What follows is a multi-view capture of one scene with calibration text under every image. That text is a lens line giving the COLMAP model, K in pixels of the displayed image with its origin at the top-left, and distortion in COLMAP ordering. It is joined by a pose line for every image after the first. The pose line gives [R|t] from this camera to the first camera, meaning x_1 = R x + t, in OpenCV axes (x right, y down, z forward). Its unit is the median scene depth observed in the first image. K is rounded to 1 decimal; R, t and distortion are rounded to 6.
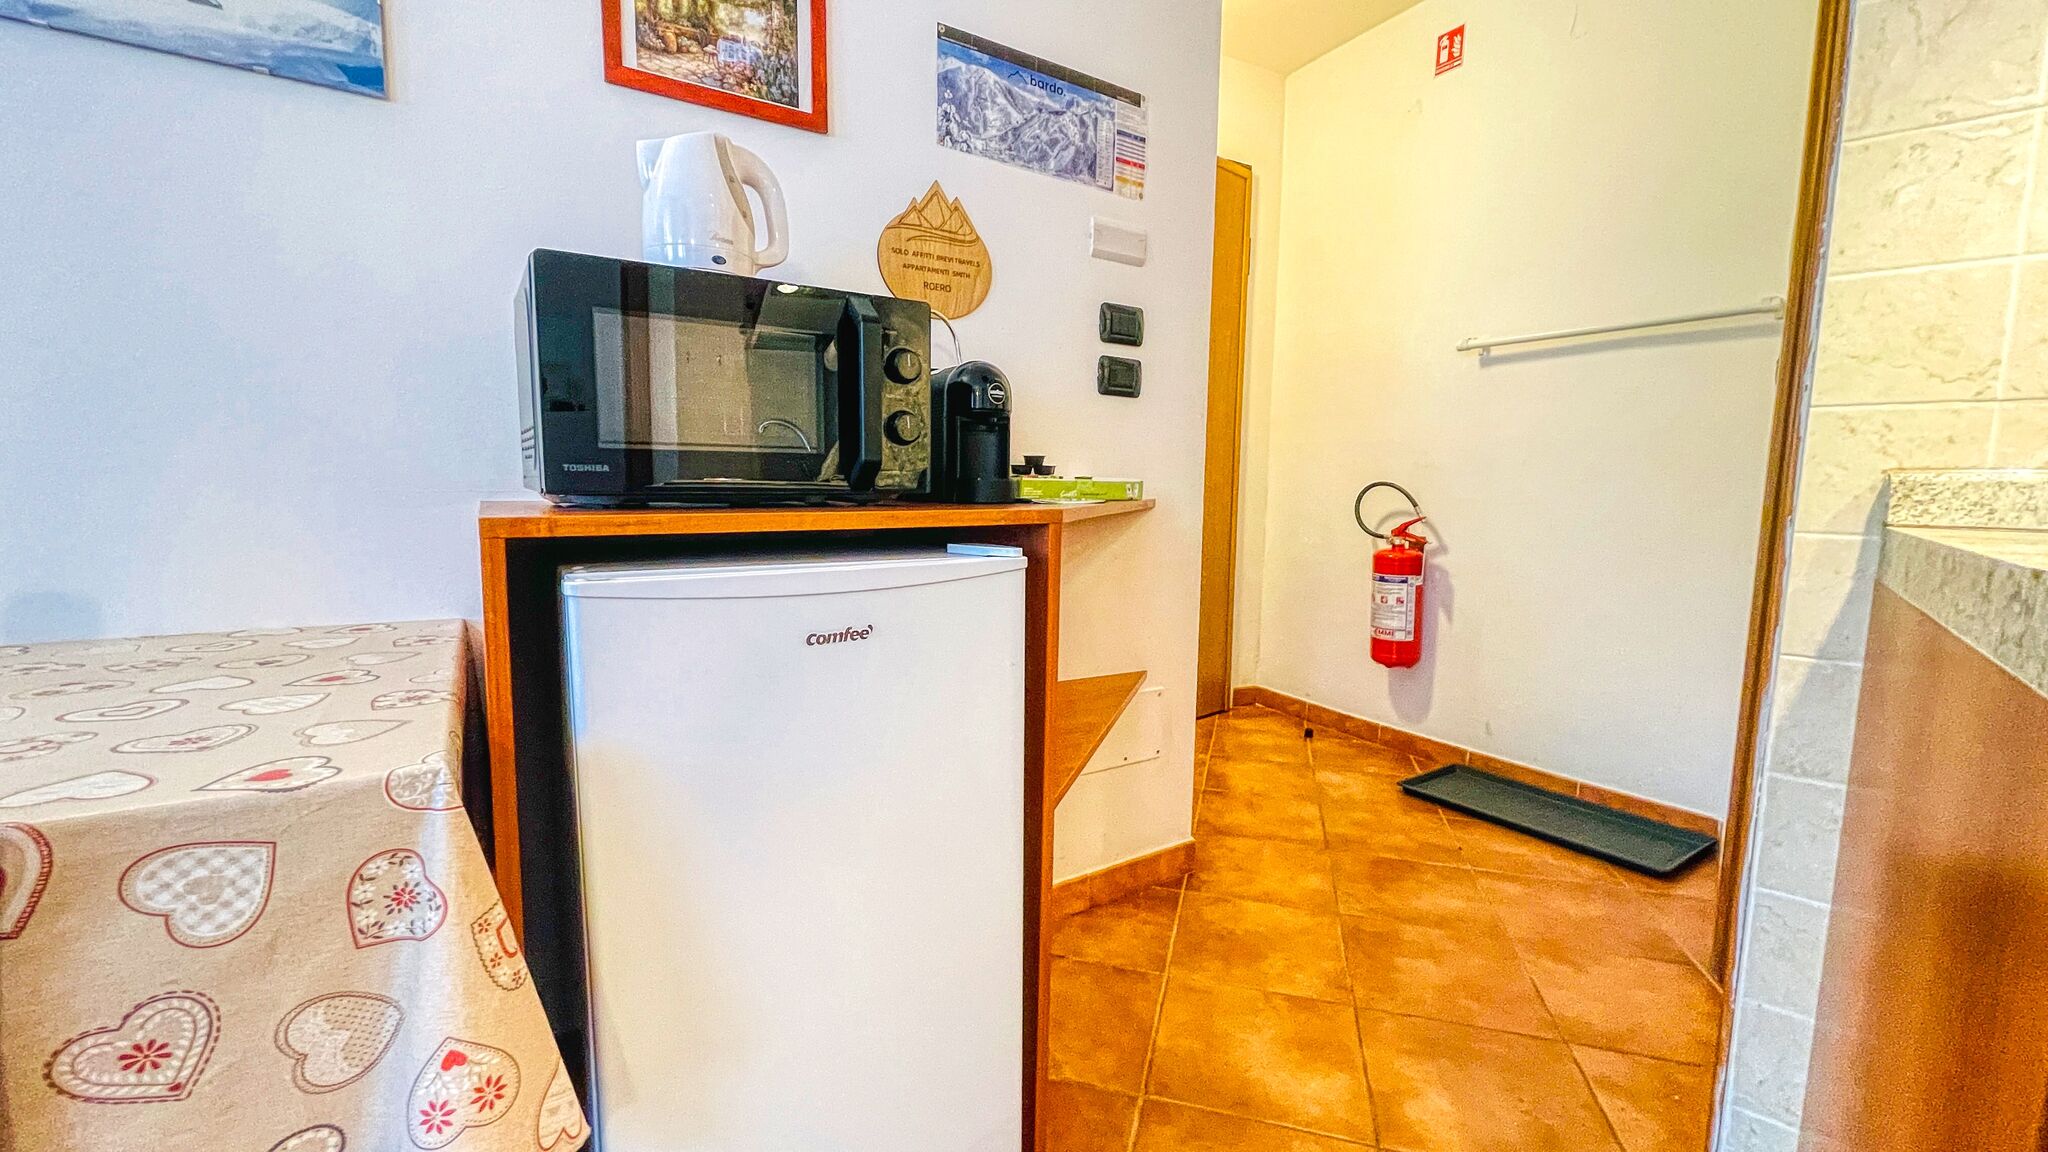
lens RADIAL K [[822.7, 0, 1022.2], [0, 822.7, 573.4], [0, 0, 1]] dist [-0.001755, -0.000370]
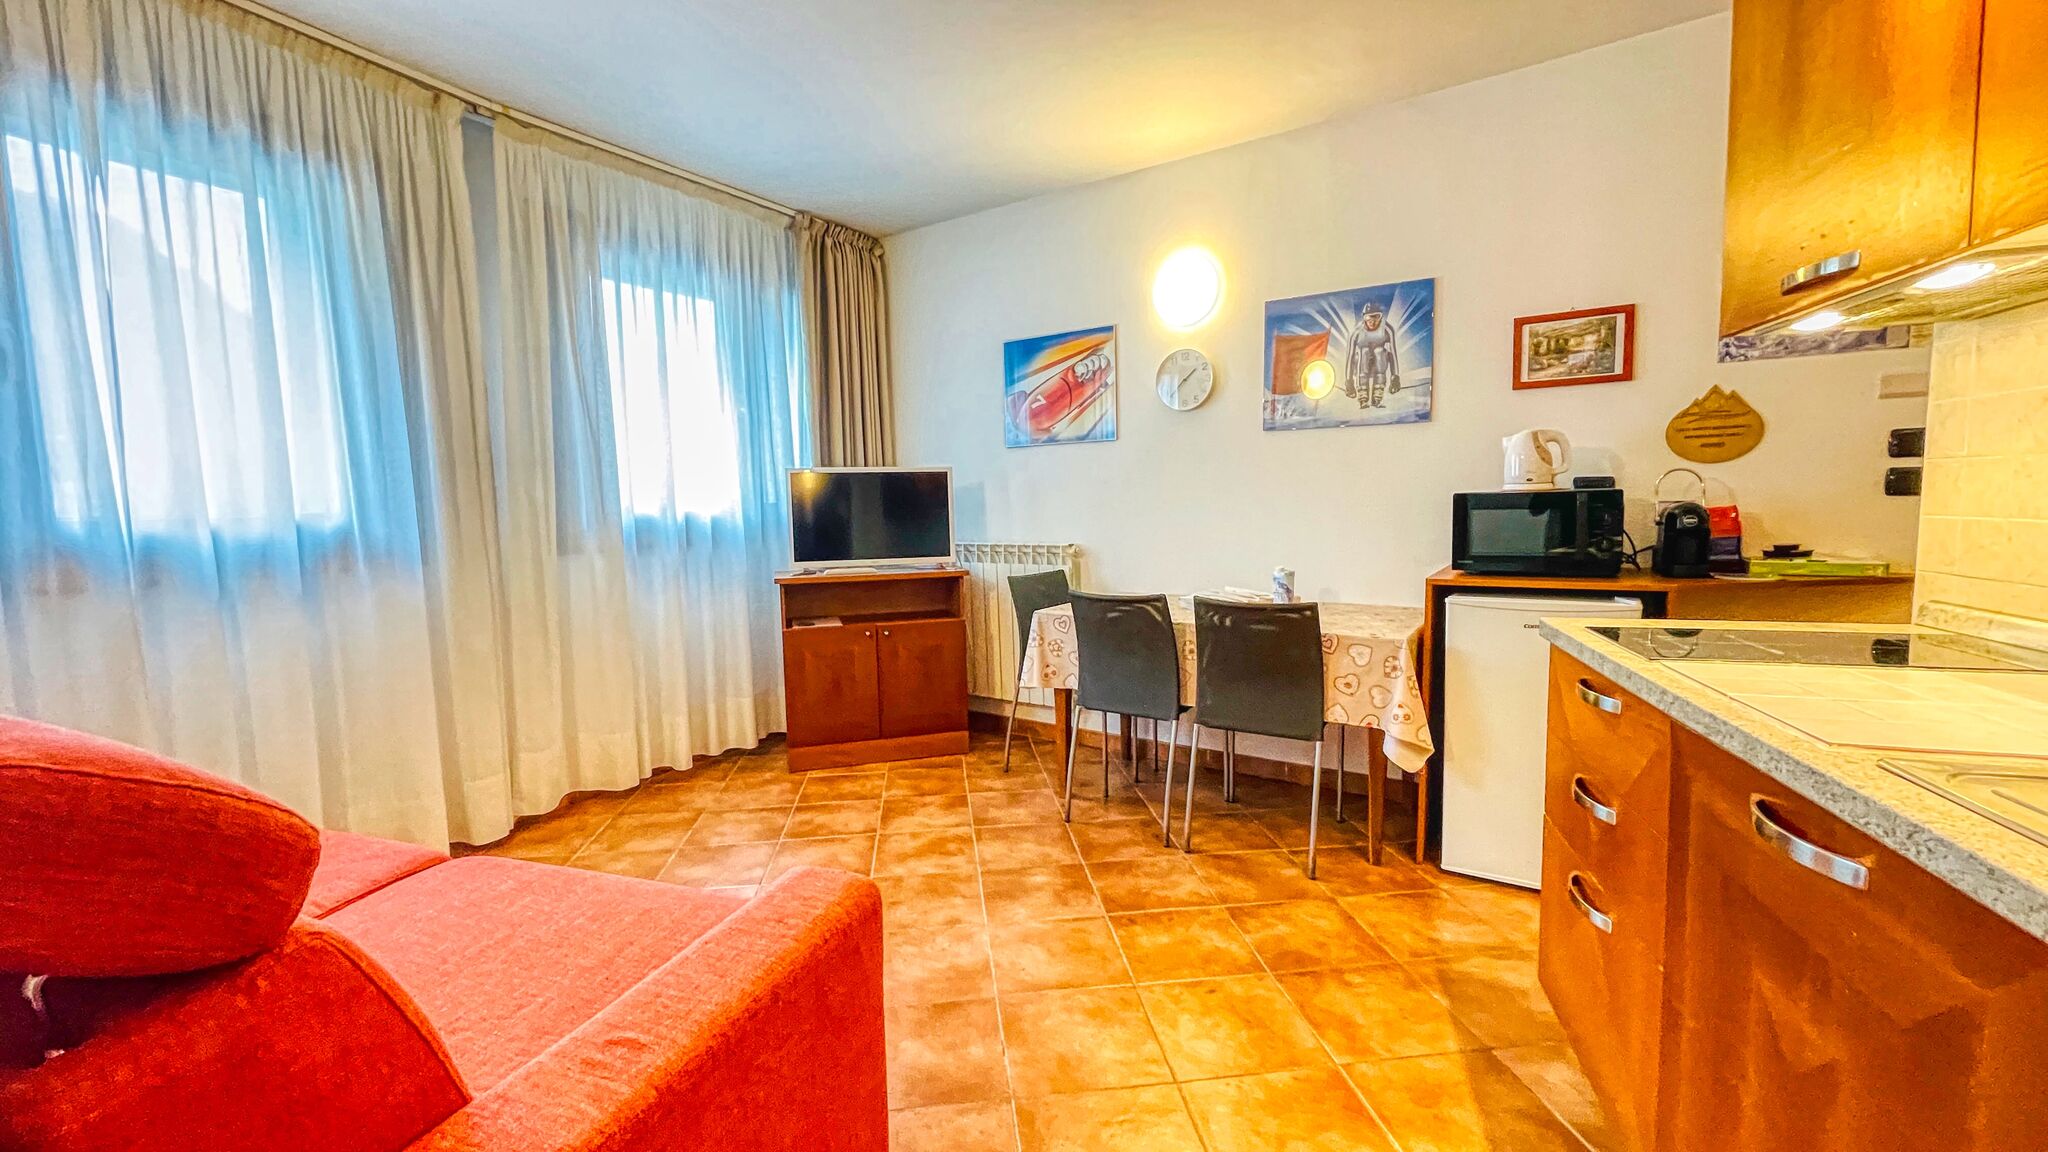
lens RADIAL K [[822.7, 0, 1016.2], [0, 822.7, 577.3], [0, 0, 1]] dist [-0.001755, -0.000370]
pose [[0.379822, 0.065070, -0.922768, 0.859151], [-0.072588, 0.996544, 0.040394, -0.038147], [0.922207, 0.051639, 0.383232, -0.882781]]
